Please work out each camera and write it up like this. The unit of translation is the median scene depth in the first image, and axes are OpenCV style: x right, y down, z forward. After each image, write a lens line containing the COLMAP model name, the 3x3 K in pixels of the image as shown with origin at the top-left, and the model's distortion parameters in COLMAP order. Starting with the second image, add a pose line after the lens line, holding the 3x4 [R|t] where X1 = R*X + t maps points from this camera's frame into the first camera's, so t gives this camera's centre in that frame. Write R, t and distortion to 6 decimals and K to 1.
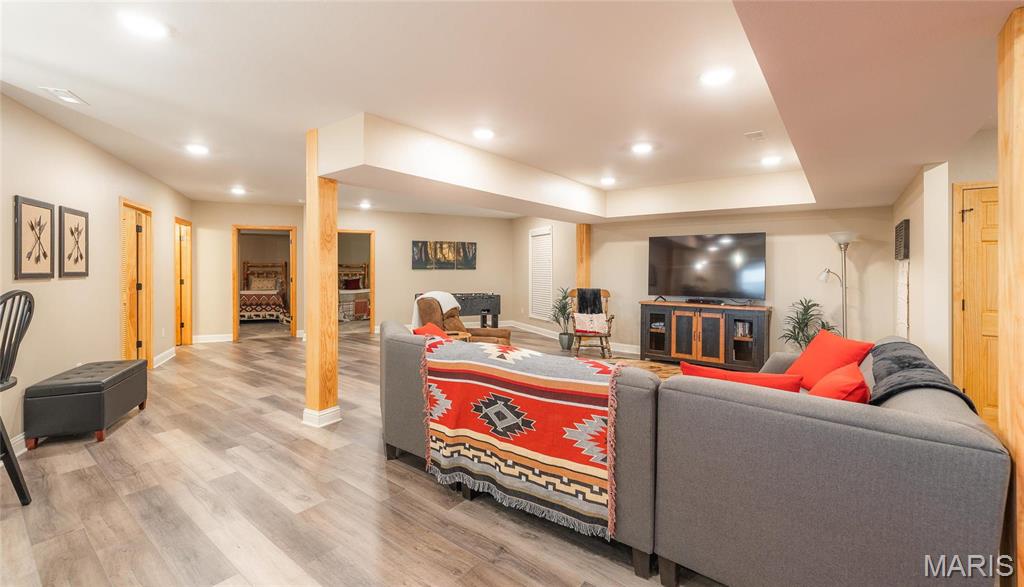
lens RADIAL K [[432.8, 0, 509.5], [0, 432.8, 267.1], [0, 0, 1]] dist [-0.000248, -0.000130]
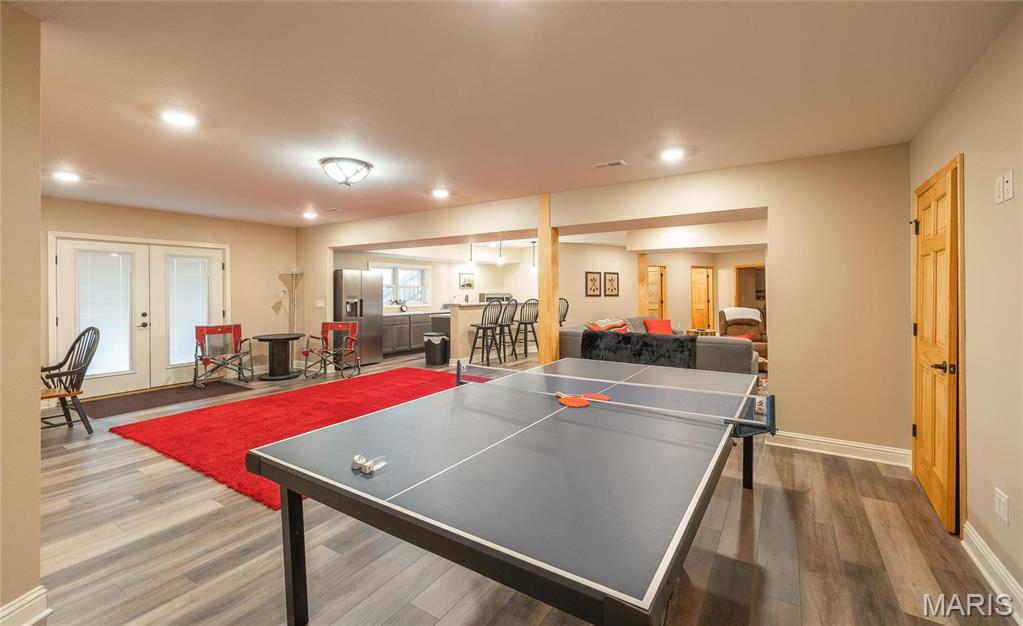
lens RADIAL K [[429.3, 0, 511.2], [0, 429.3, 298.5], [0, 0, 1]] dist [0.002159, 0.000266]
pose [[0.100247, 0.008373, -0.994927, 1.932695], [0.004218, 0.999952, 0.008840, 0.011091], [0.994954, -0.005083, 0.100207, 0.070011]]
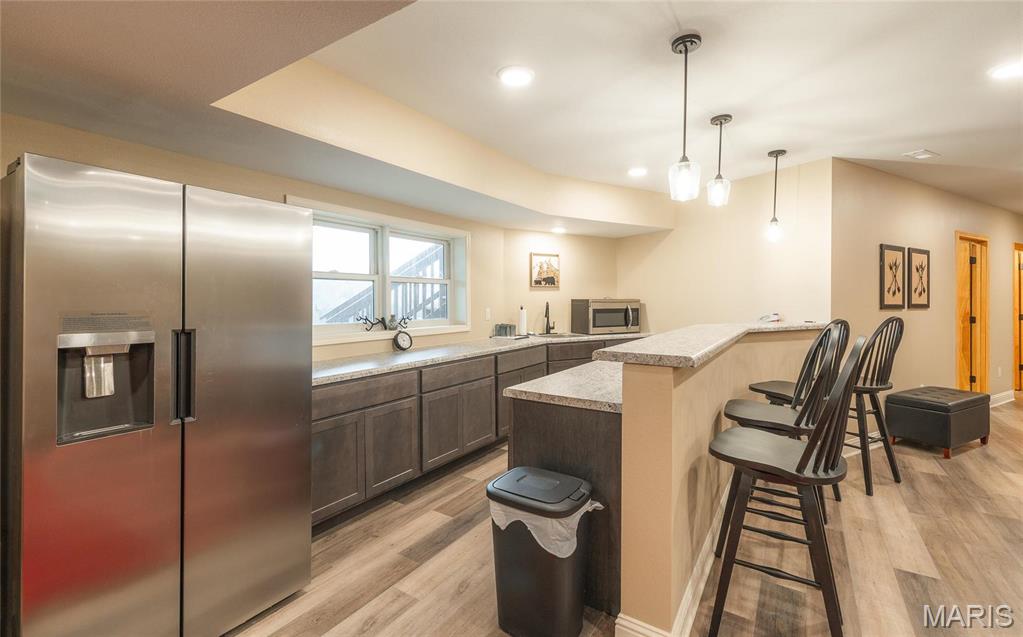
lens RADIAL K [[446.0, 0, 514.0], [0, 446.0, 301.9], [0, 0, 1]] dist [0.000090, 0.000032]
pose [[0.091002, 0.004252, -0.995842, 0.076529], [-0.000598, 0.999991, 0.004215, 0.002061], [0.995851, 0.000212, 0.091004, -0.190055]]
